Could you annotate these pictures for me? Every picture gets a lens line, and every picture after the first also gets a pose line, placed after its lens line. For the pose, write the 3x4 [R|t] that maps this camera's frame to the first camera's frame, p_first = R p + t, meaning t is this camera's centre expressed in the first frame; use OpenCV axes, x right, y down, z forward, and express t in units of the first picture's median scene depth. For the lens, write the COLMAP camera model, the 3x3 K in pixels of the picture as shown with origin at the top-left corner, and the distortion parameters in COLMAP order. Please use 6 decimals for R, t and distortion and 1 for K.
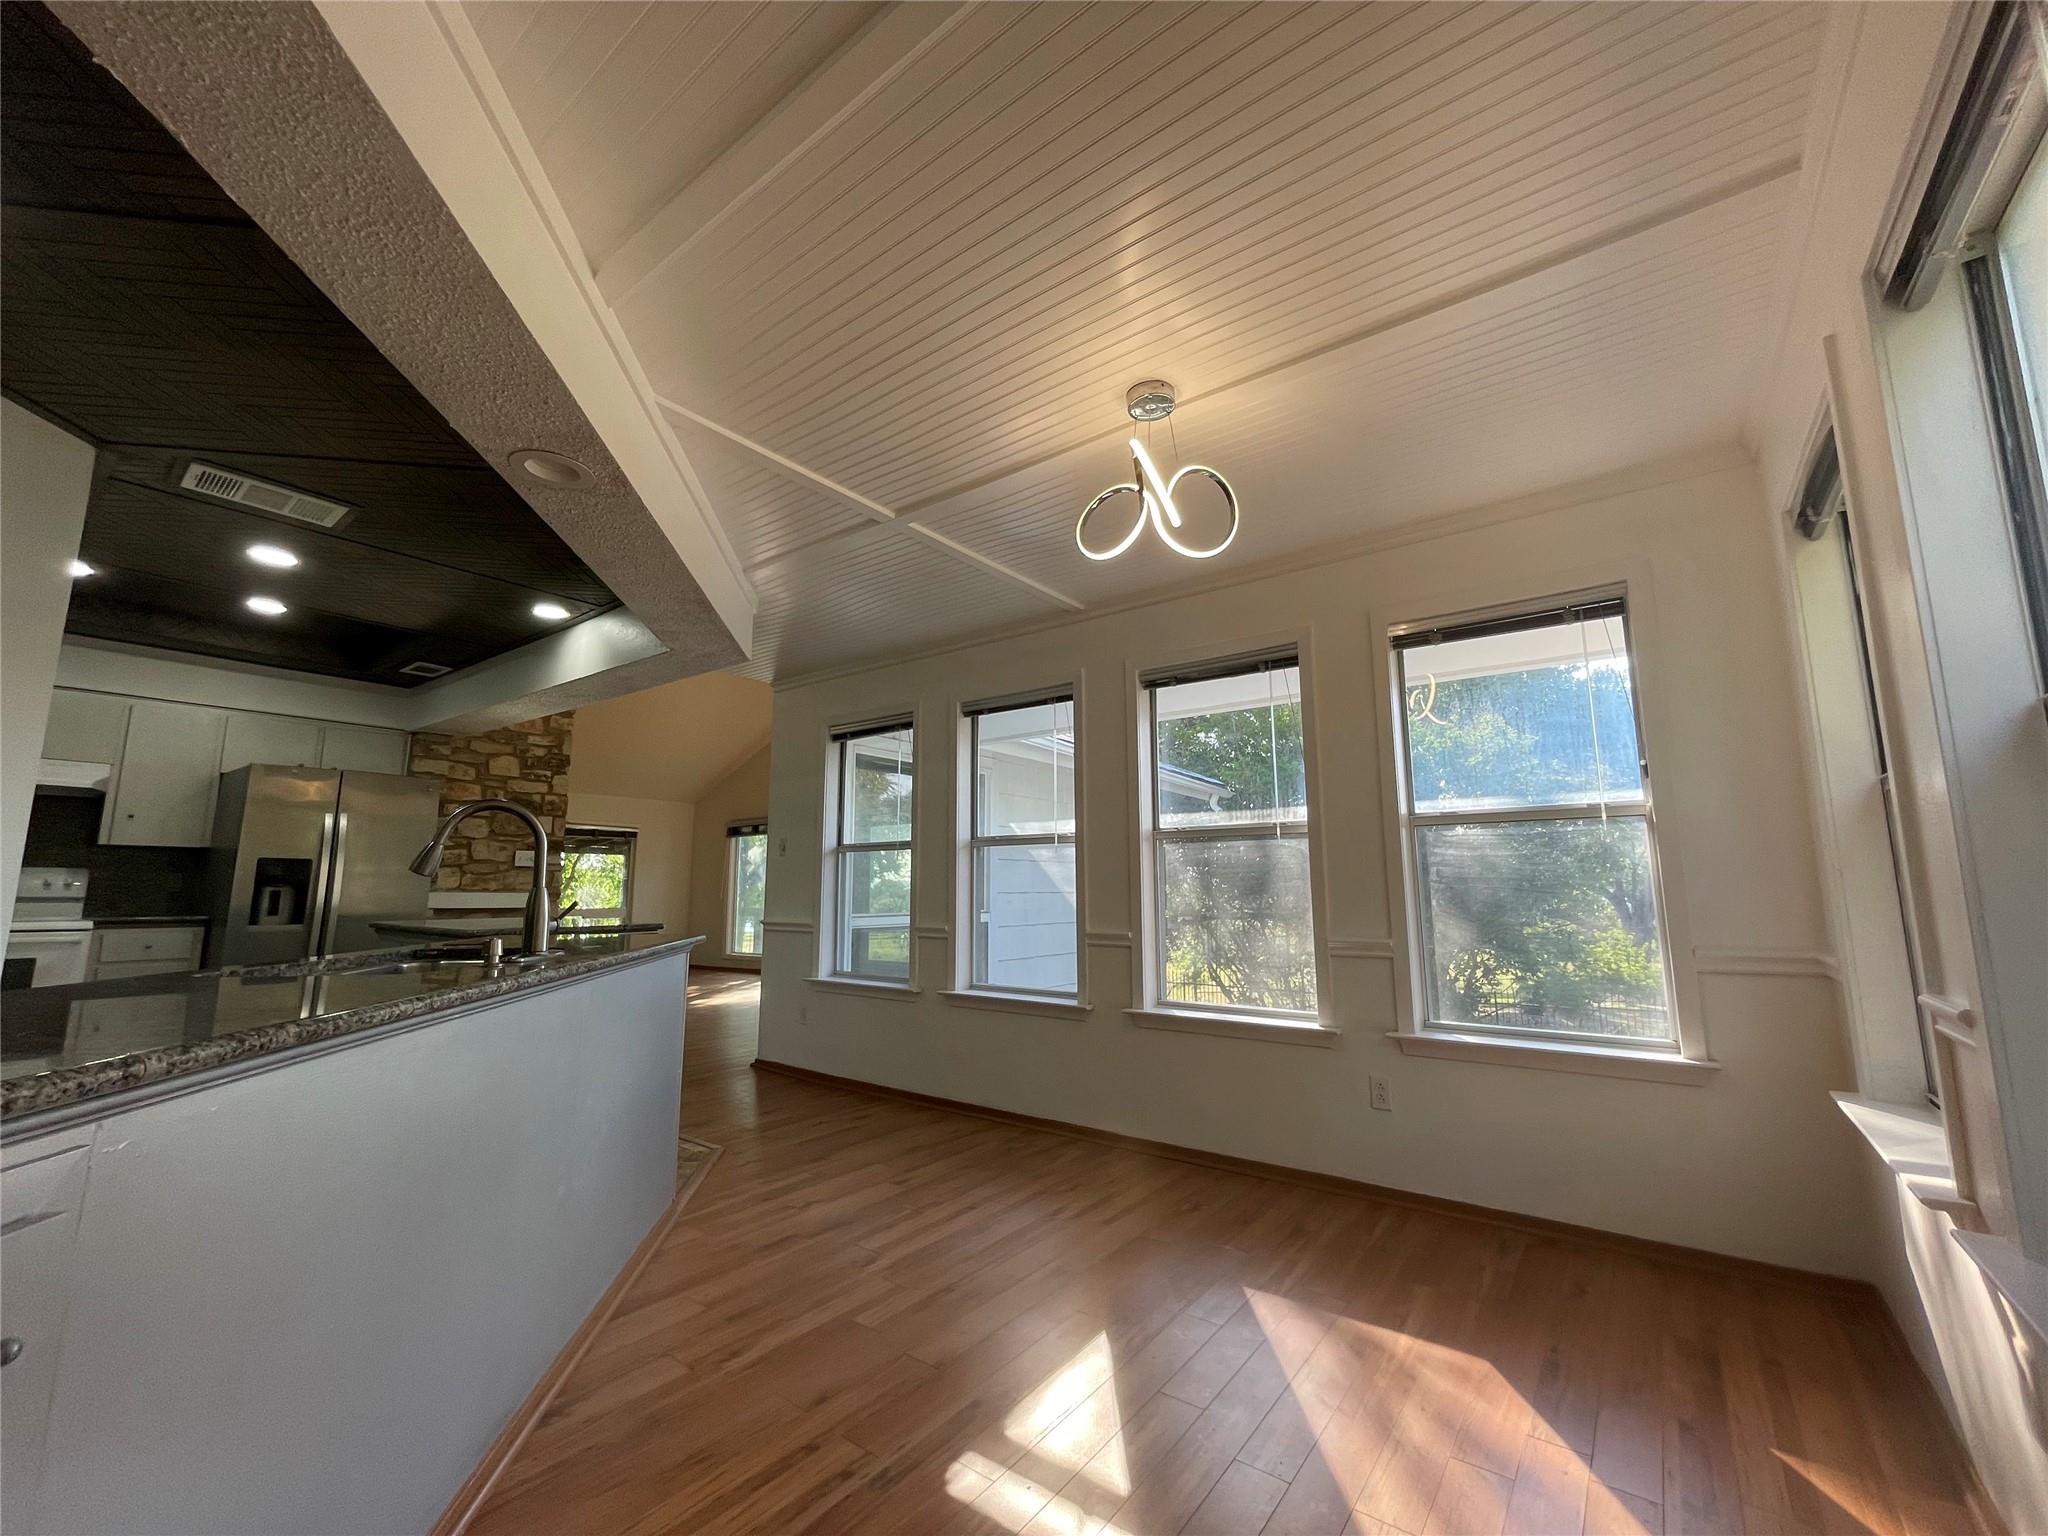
lens RADIAL K [[825.7, 0, 1023.6], [0, 825.7, 759.1], [0, 0, 1]] dist [-0.003687, 0.000088]
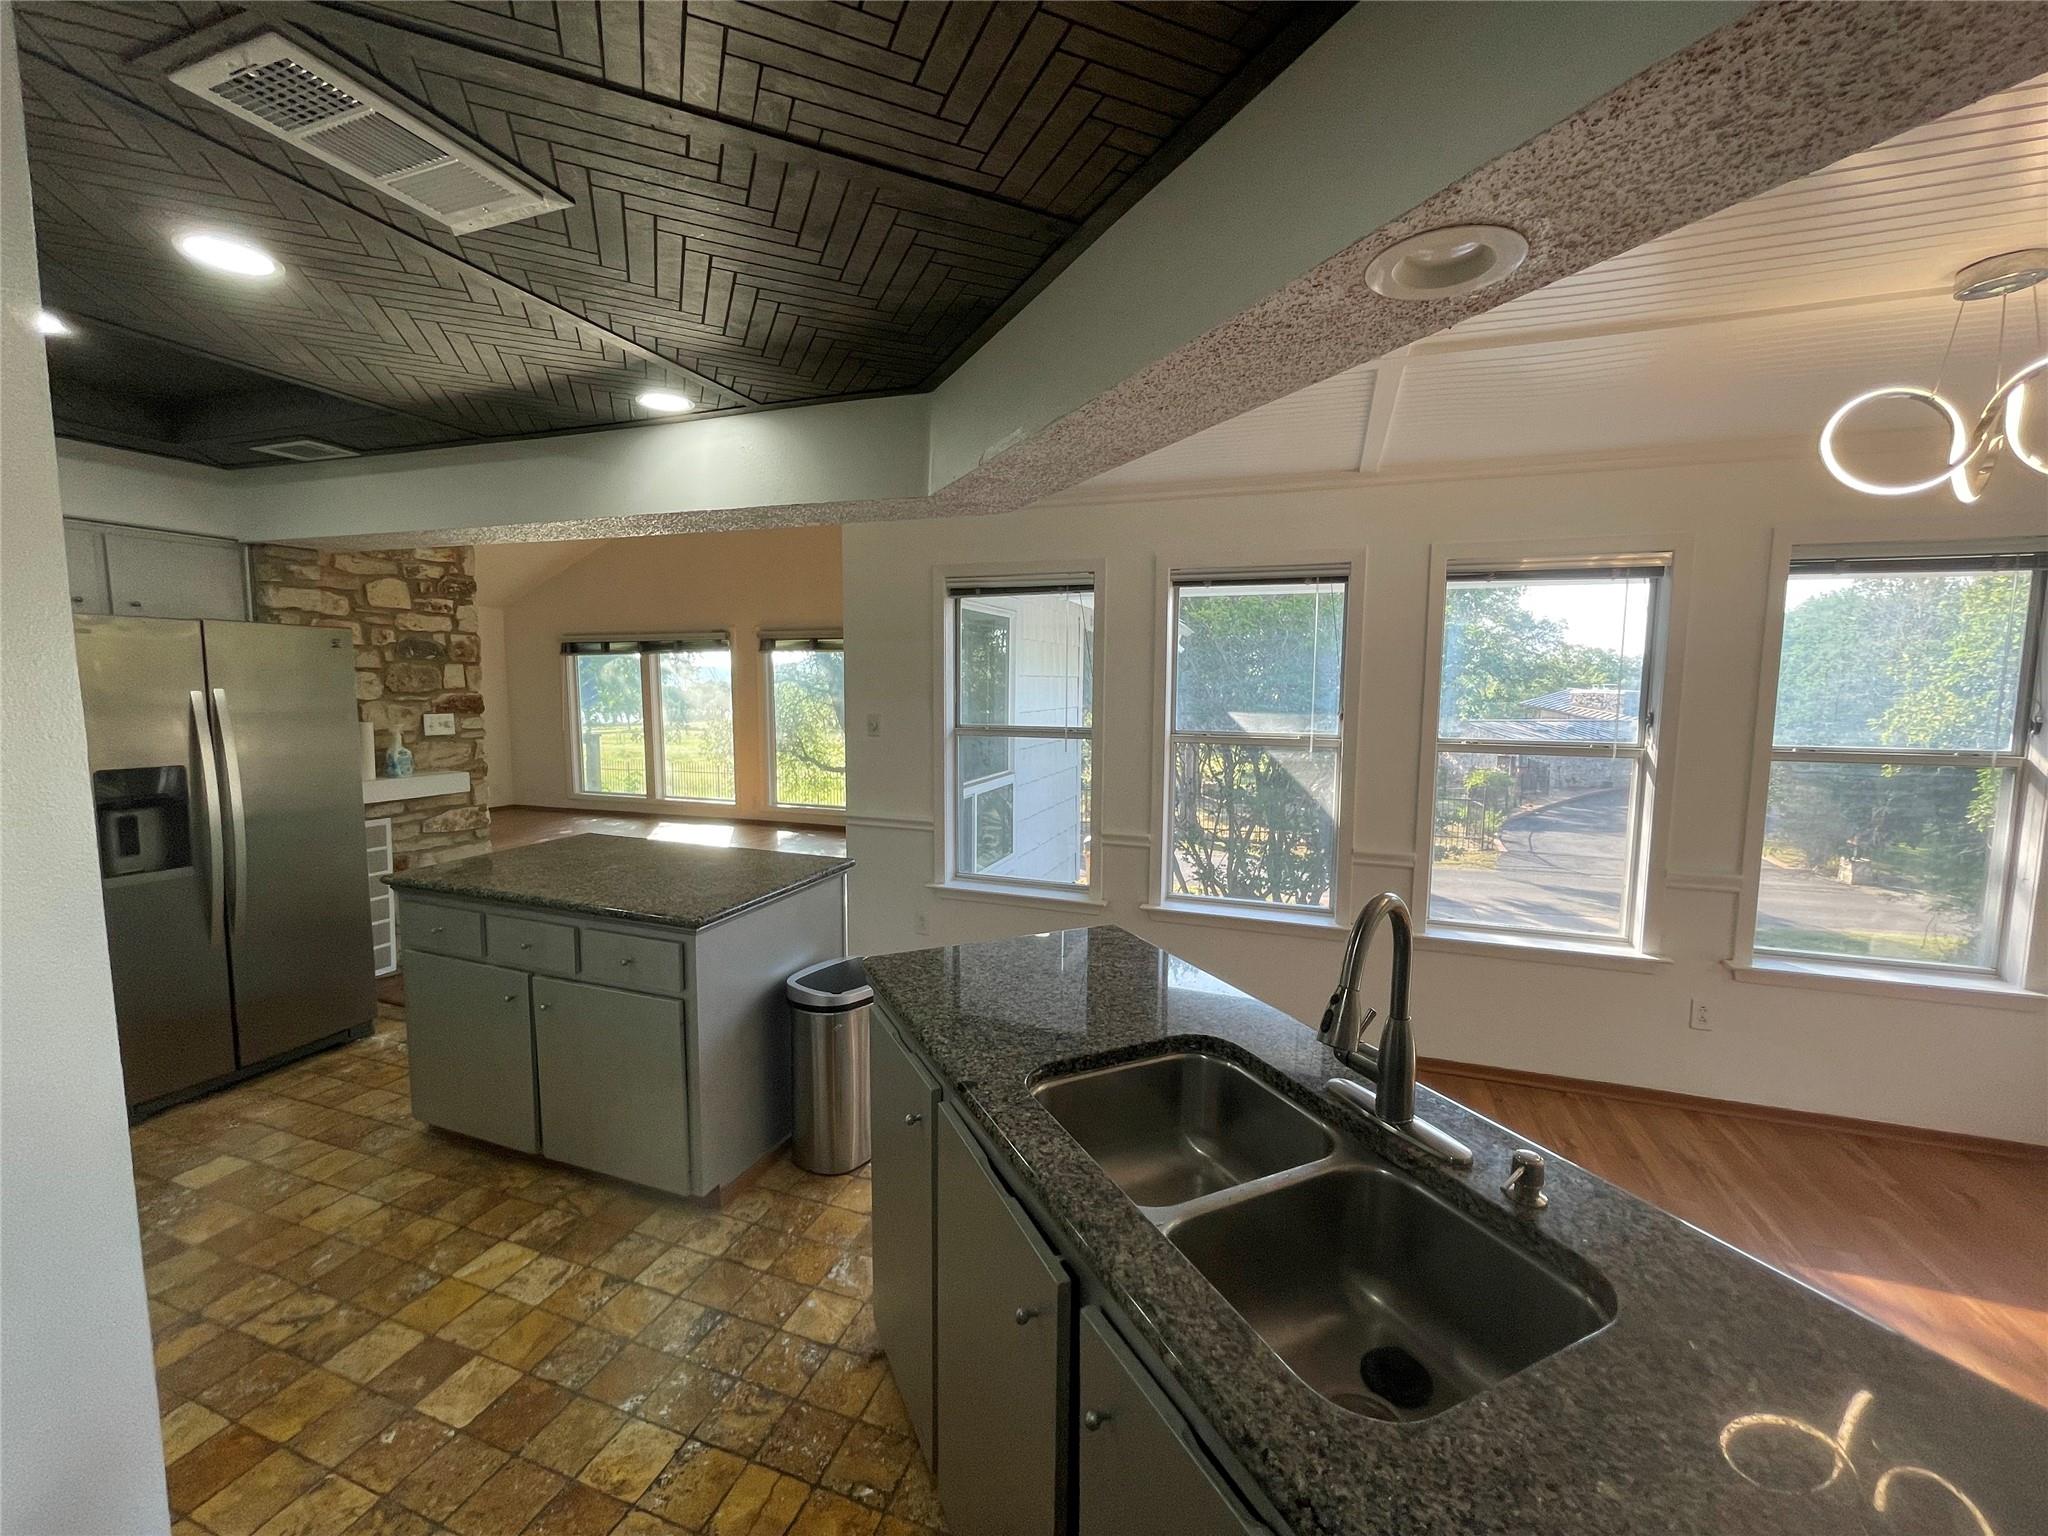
lens RADIAL K [[825.7, 0, 1024.8], [0, 825.7, 757.2], [0, 0, 1]] dist [-0.003687, 0.000088]
pose [[0.954844, -0.017210, 0.296609, -0.382768], [-0.056510, 0.969577, 0.238173, -0.061365], [-0.291684, -0.244180, 0.924822, 0.204972]]
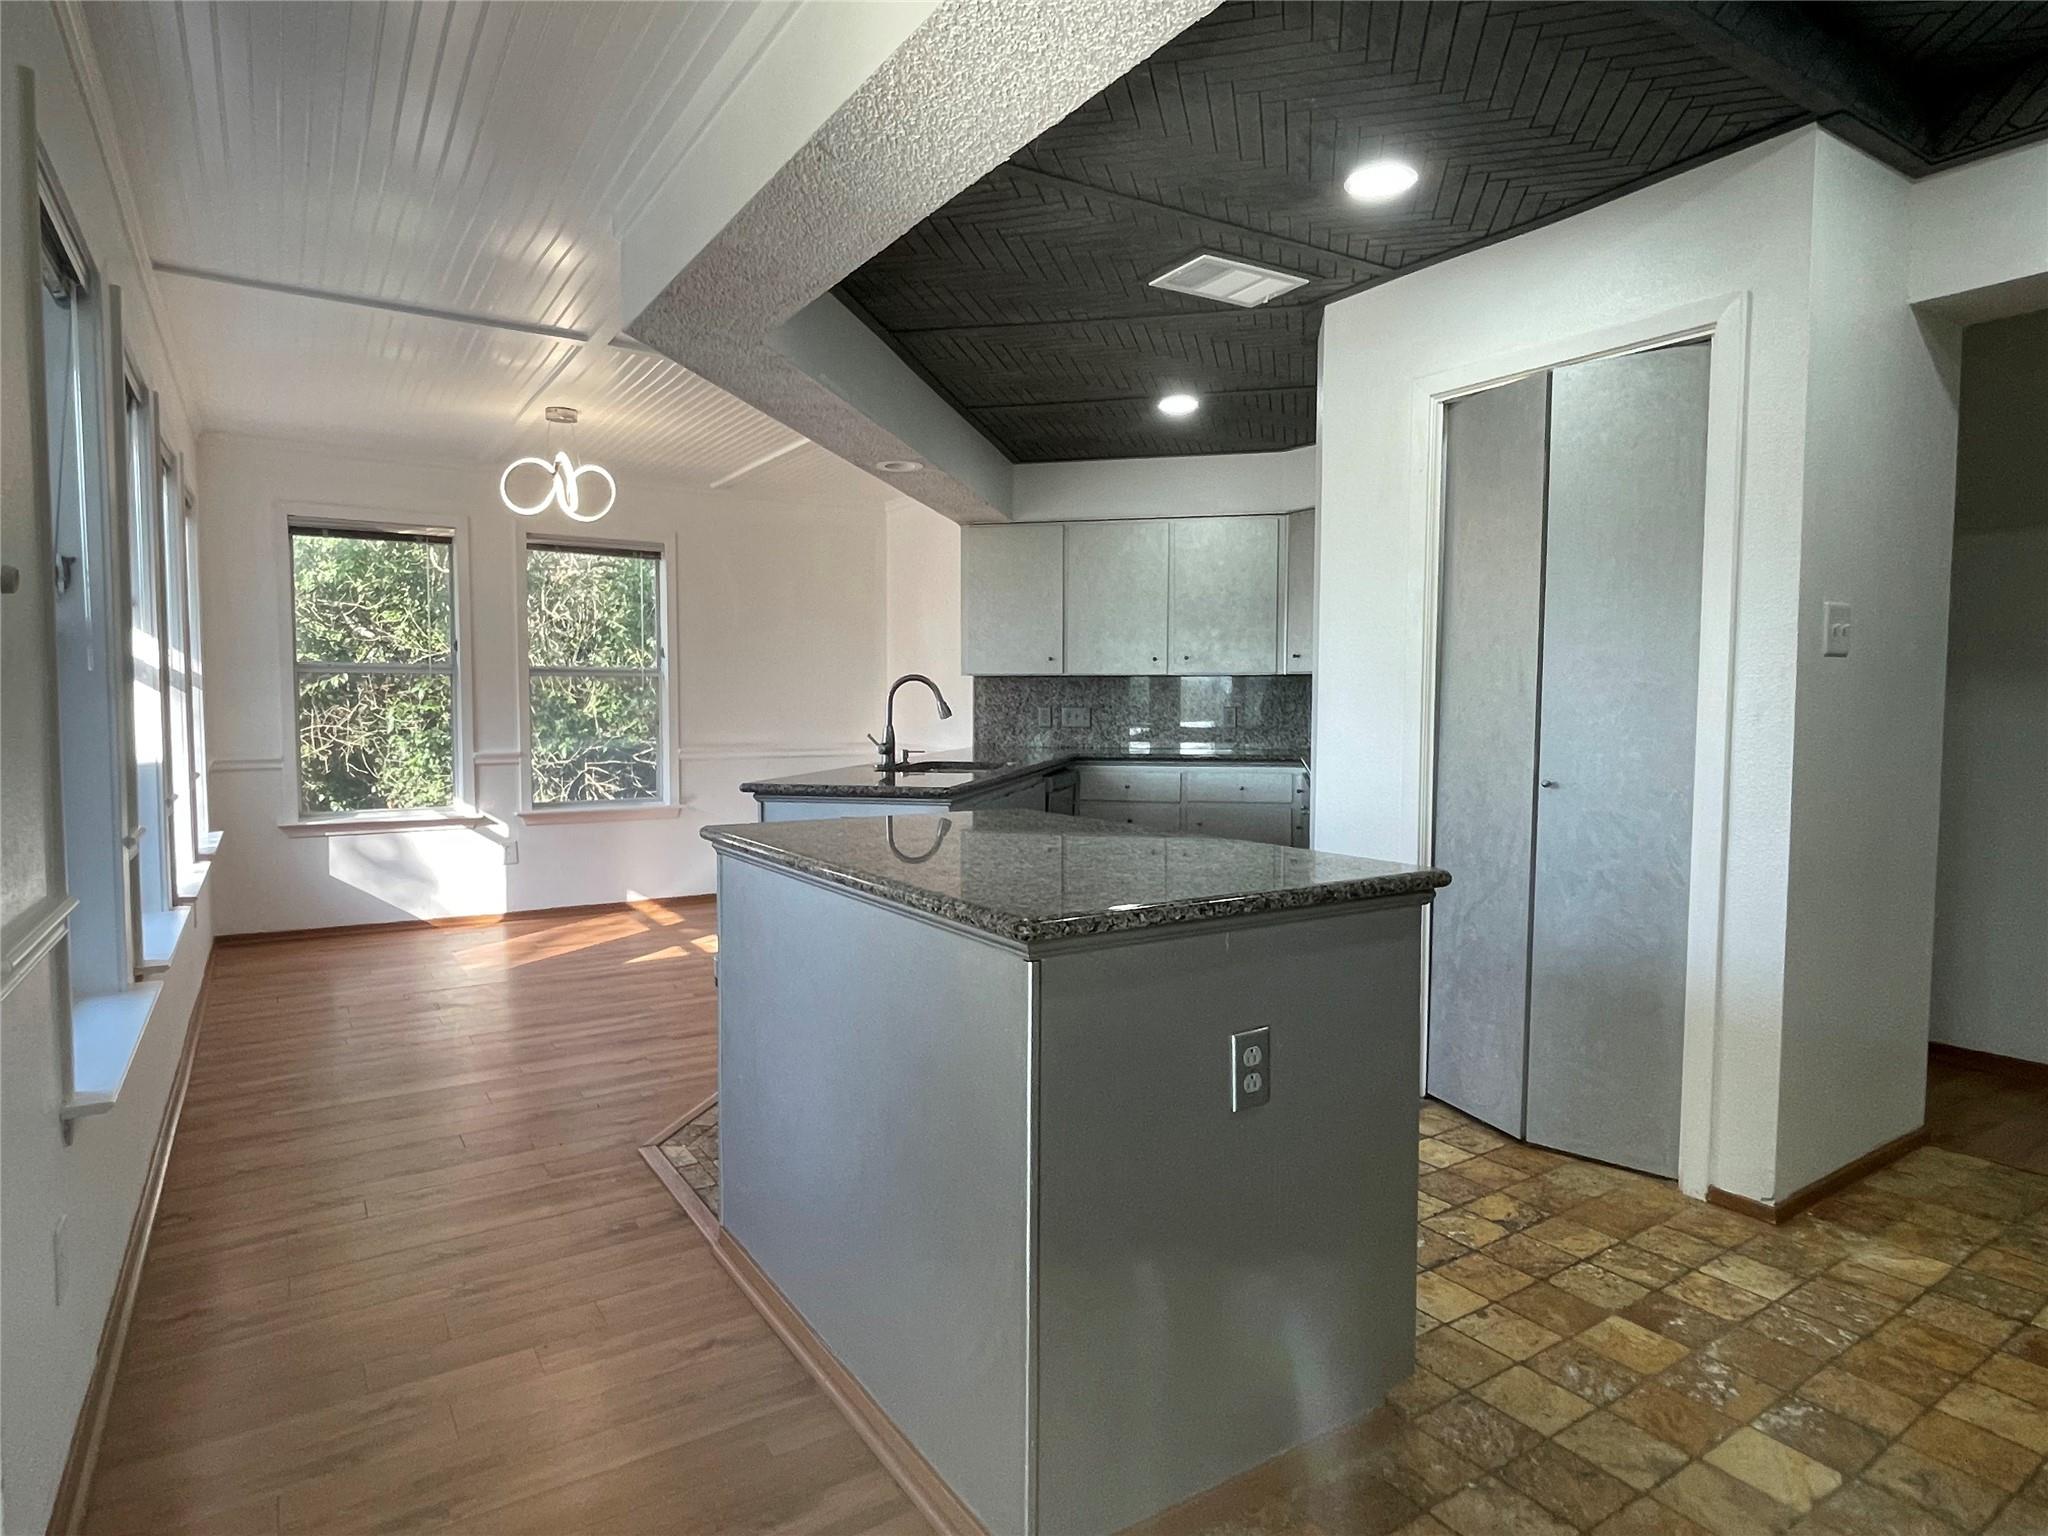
lens RADIAL K [[1148.2, 0, 1024.5], [0, 1148.2, 766.1], [0, 0, 1]] dist [-0.007918, 0.002990]
pose [[-0.939236, -0.019755, 0.342703, -0.606070], [-0.052313, 0.994919, -0.086020, 0.155546], [-0.339263, -0.098721, -0.935497, 1.134262]]
